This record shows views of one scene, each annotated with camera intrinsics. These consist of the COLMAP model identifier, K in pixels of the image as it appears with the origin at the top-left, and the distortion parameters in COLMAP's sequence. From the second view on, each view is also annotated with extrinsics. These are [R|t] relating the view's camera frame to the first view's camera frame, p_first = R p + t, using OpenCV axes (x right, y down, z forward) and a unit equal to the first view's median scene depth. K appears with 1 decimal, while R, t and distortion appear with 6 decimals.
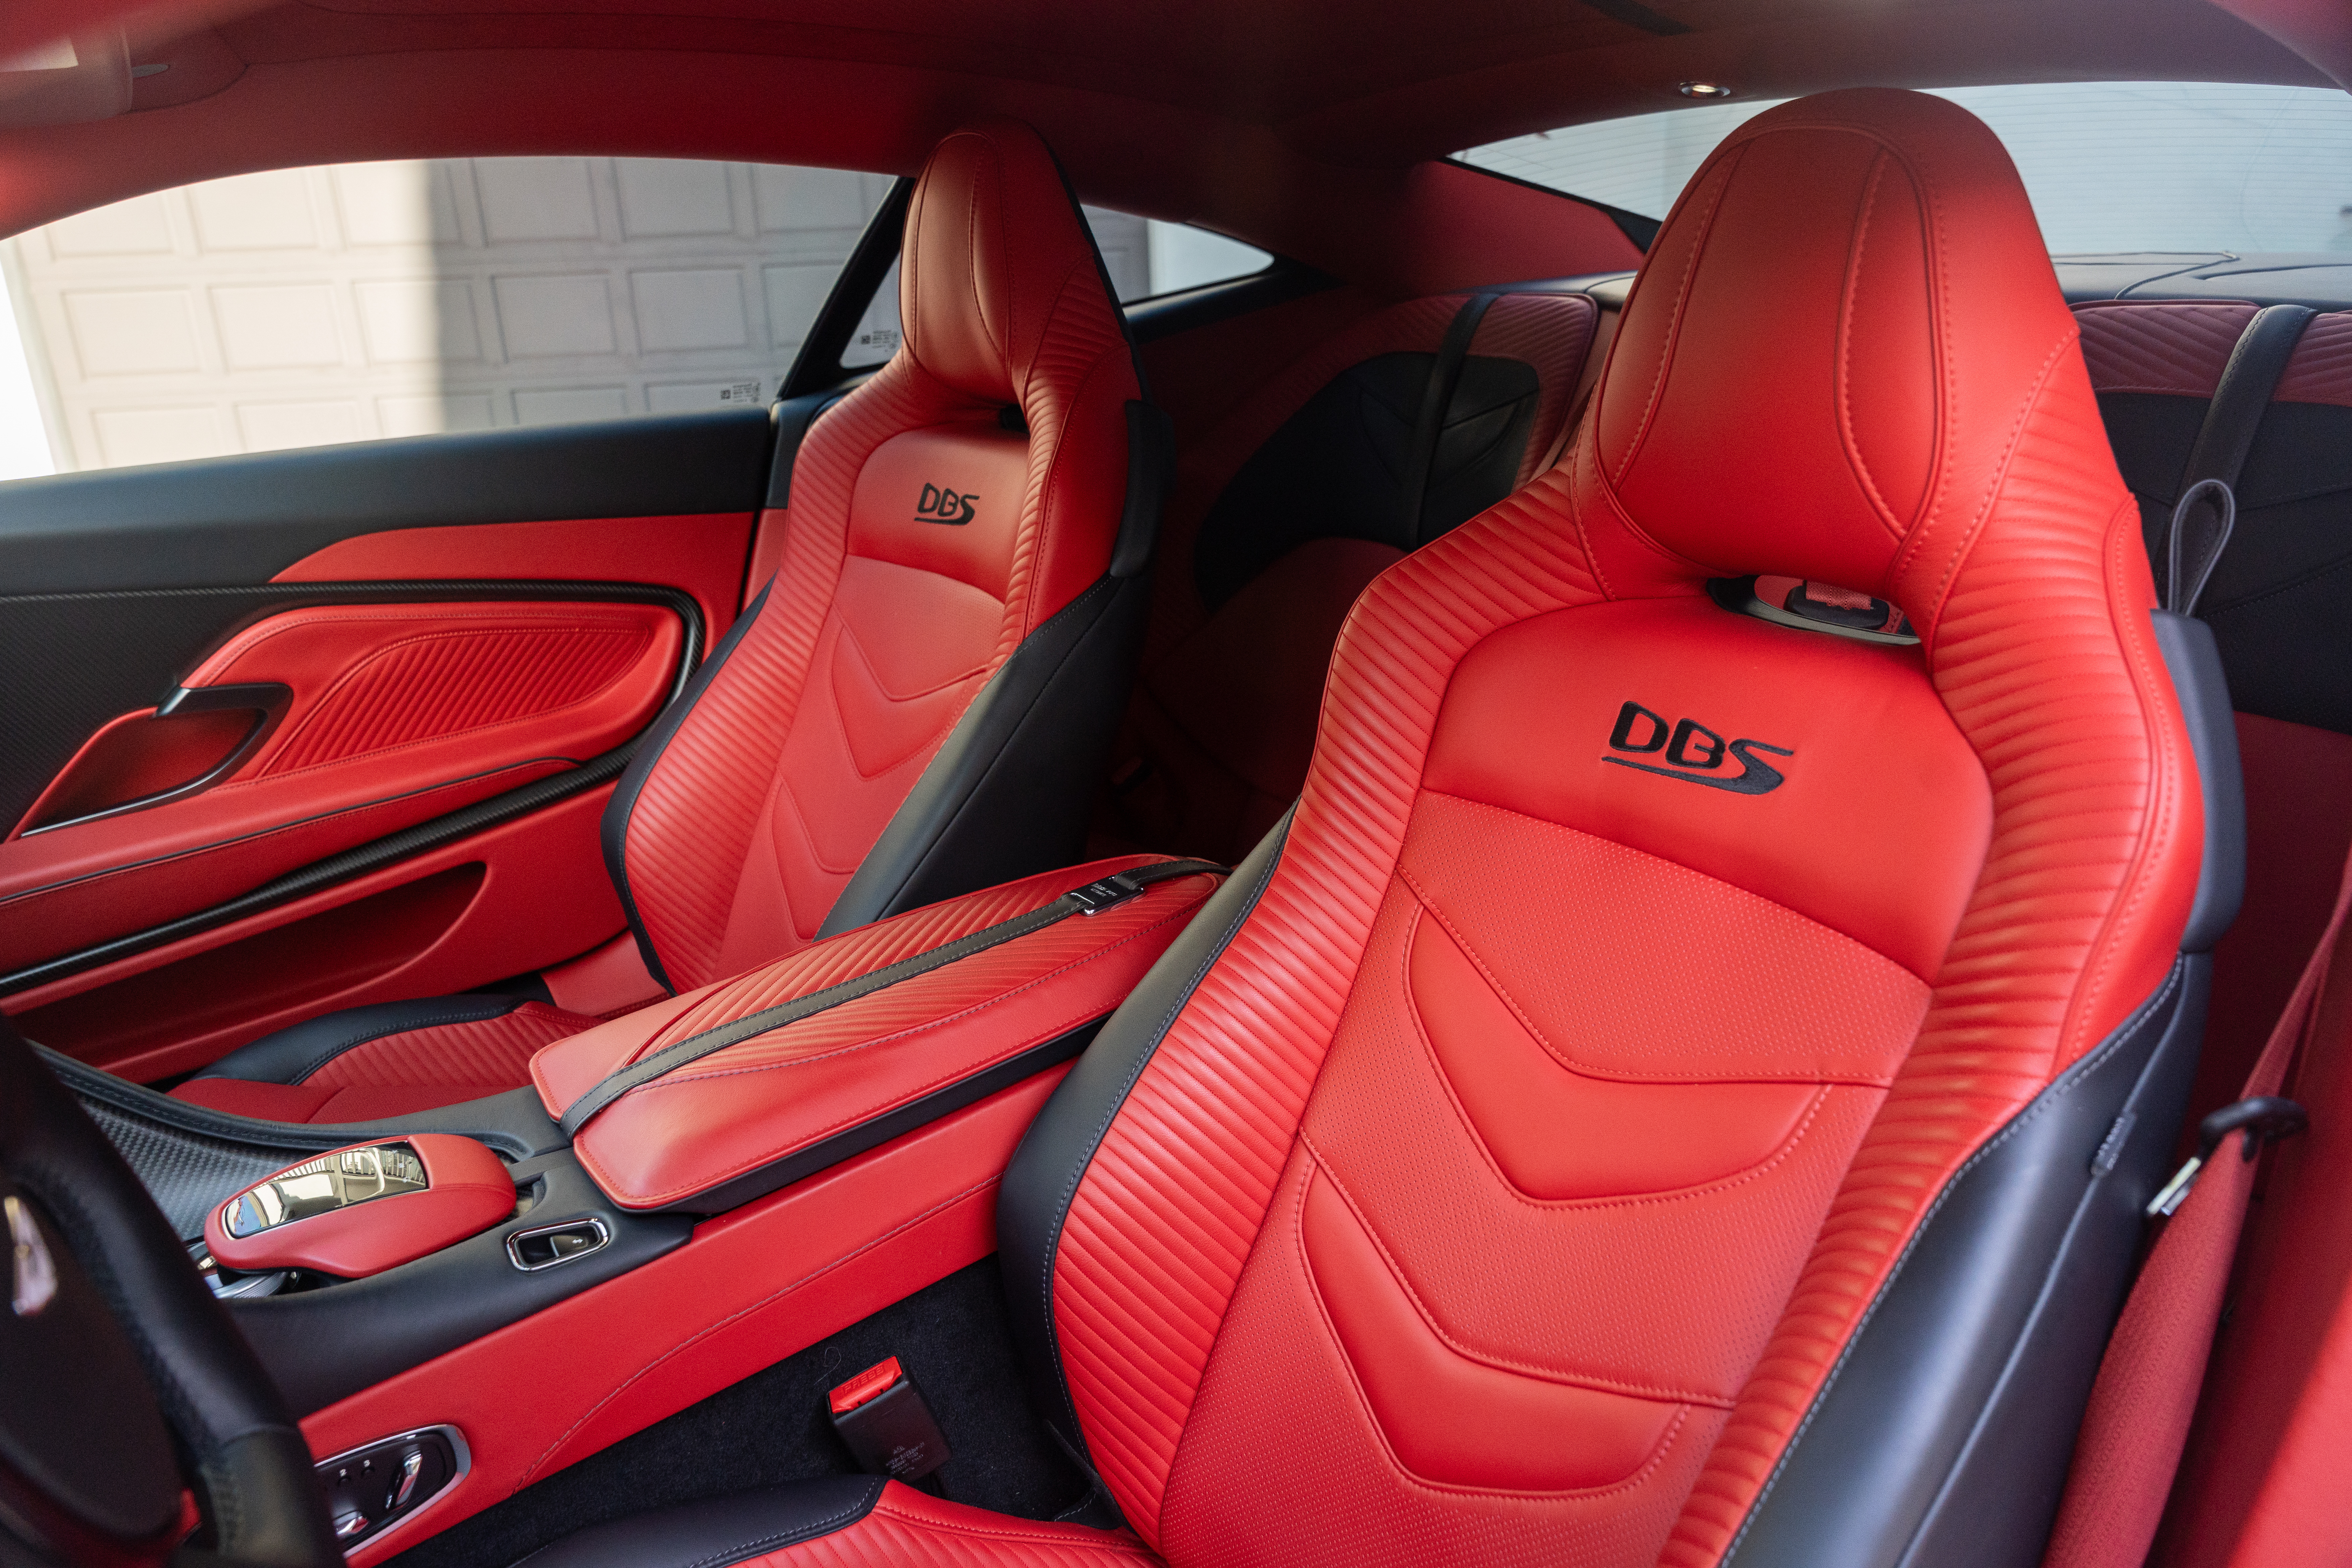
lens RADIAL K [[1595.8, 0, 1173.0], [0, 1595.8, 786.9], [0, 0, 1]] dist [0.000904, -0.010331]
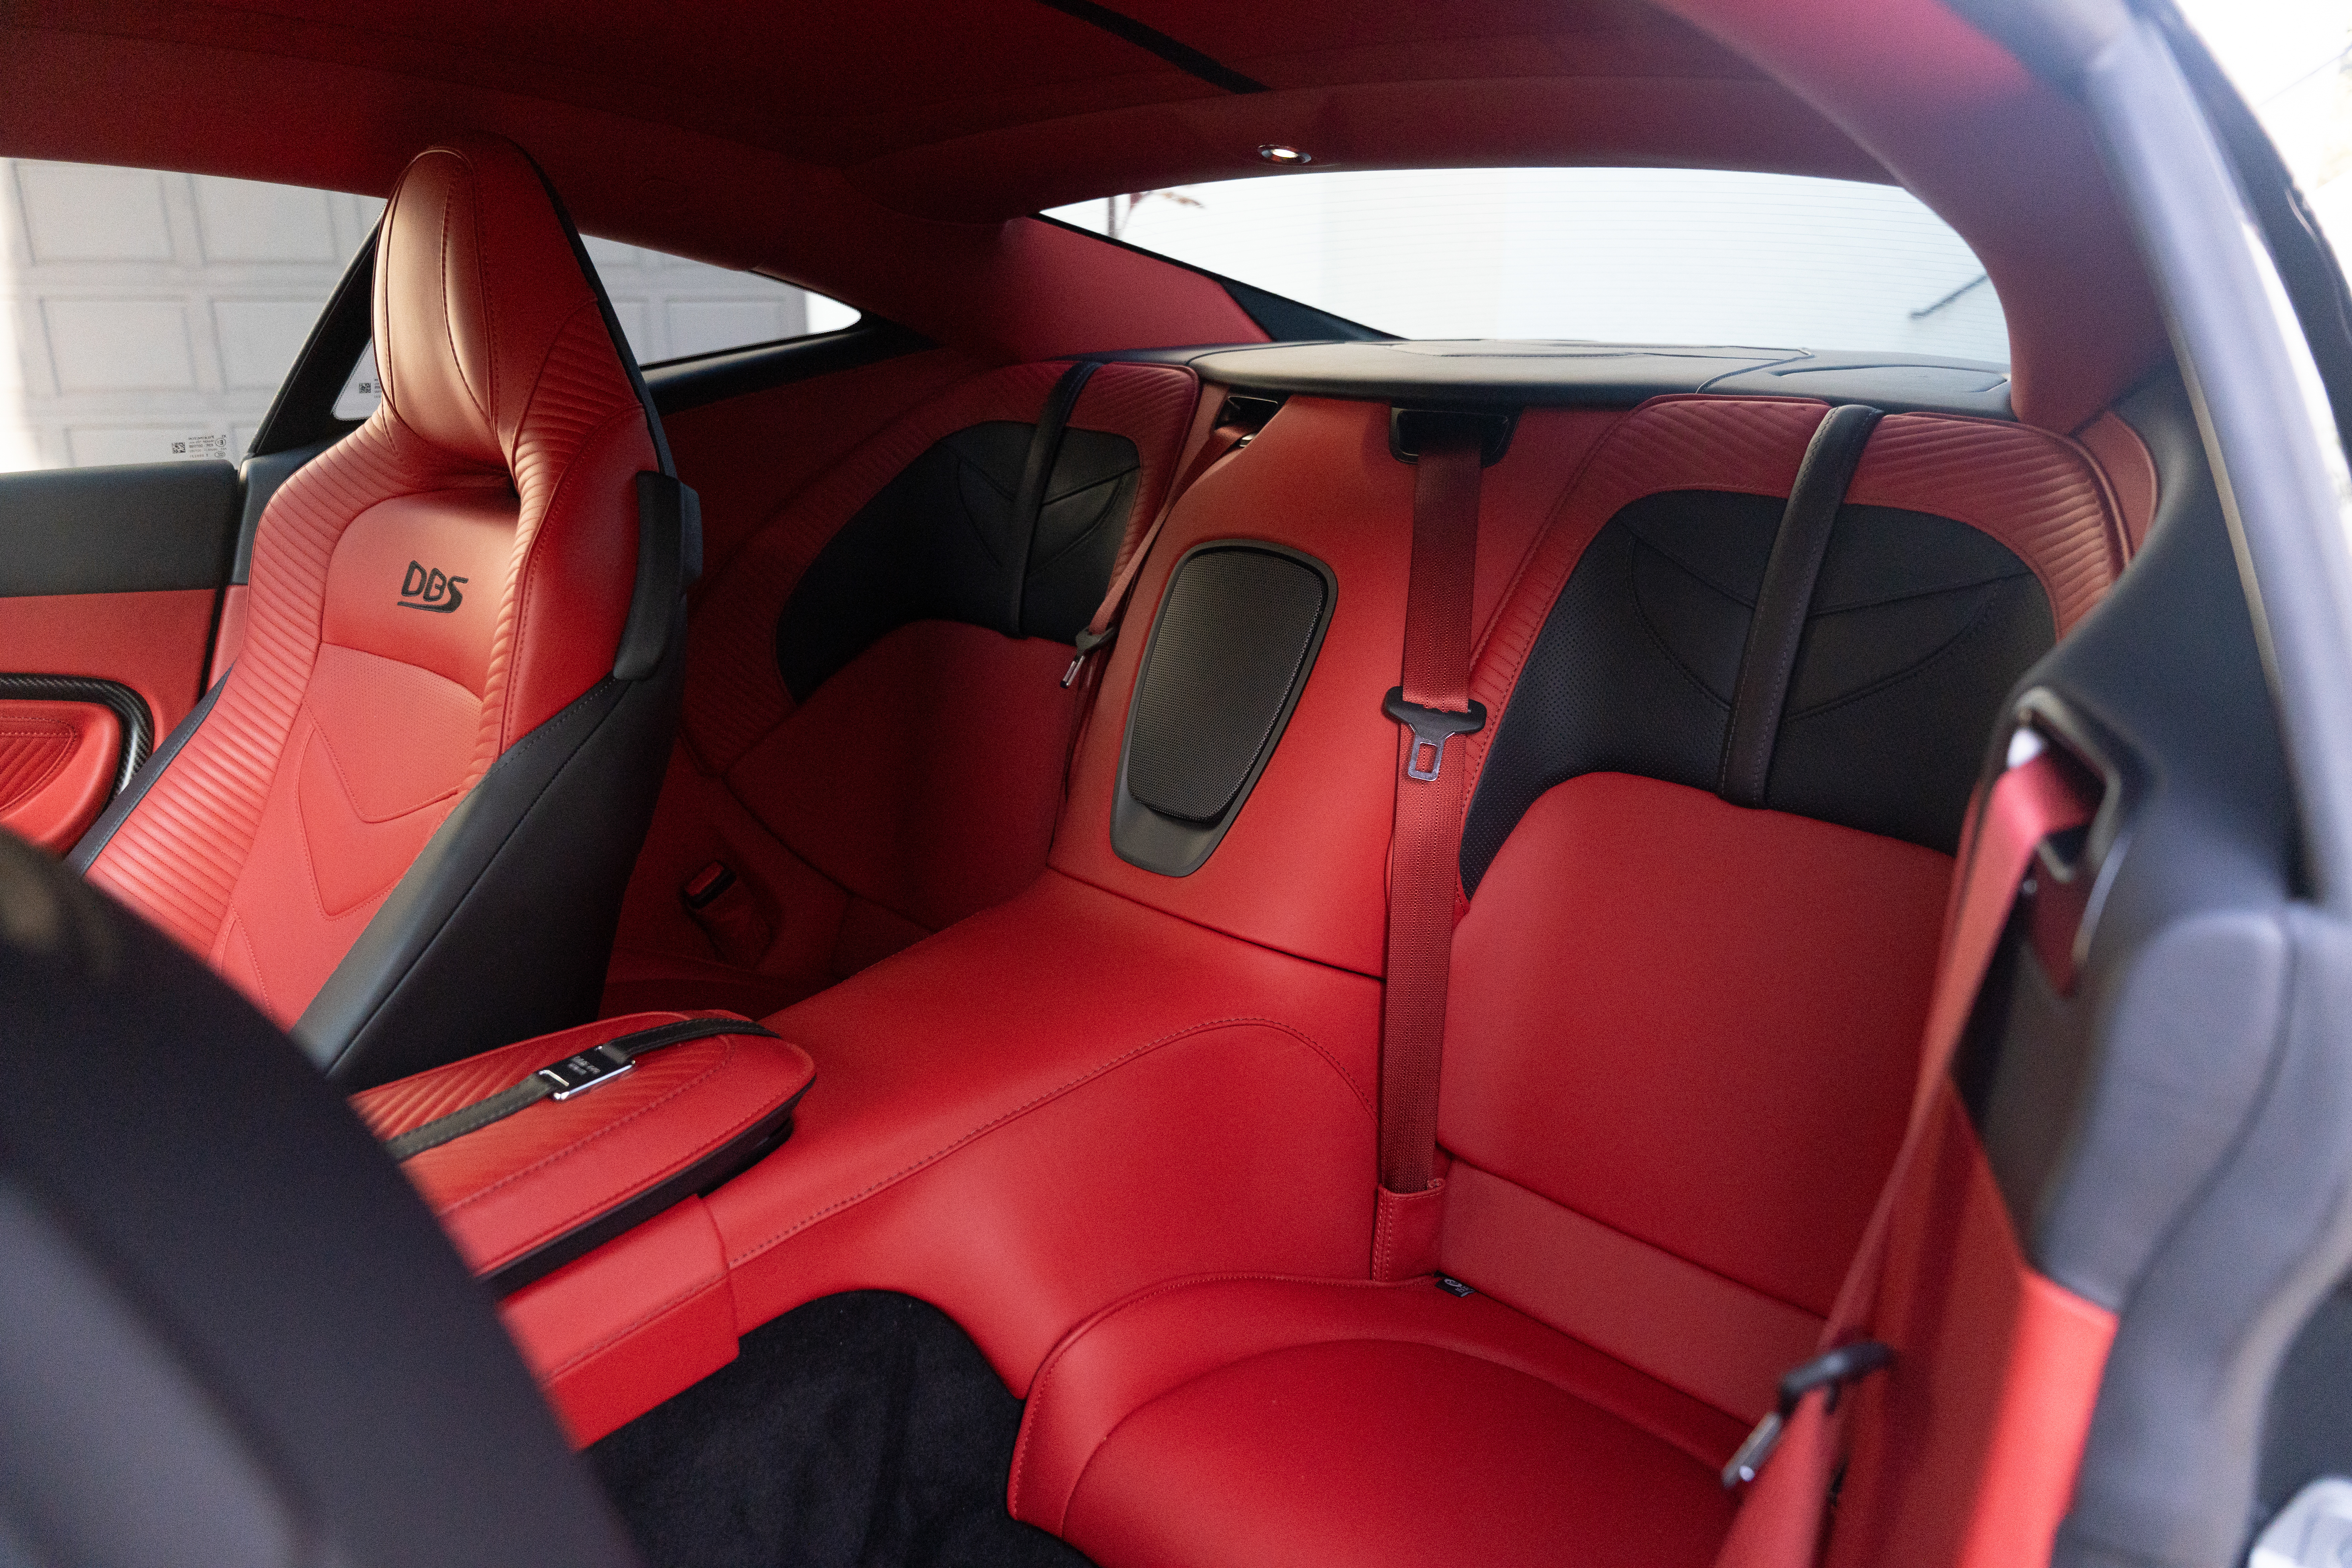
lens RADIAL K [[1595.8, 0, 1192.4], [0, 1595.8, 786.0], [0, 0, 1]] dist [0.000904, -0.010331]
pose [[0.980005, -0.015107, 0.198401, 0.076827], [0.022004, 0.999226, -0.032603, -0.034104], [-0.197755, 0.036317, 0.979579, 0.096283]]
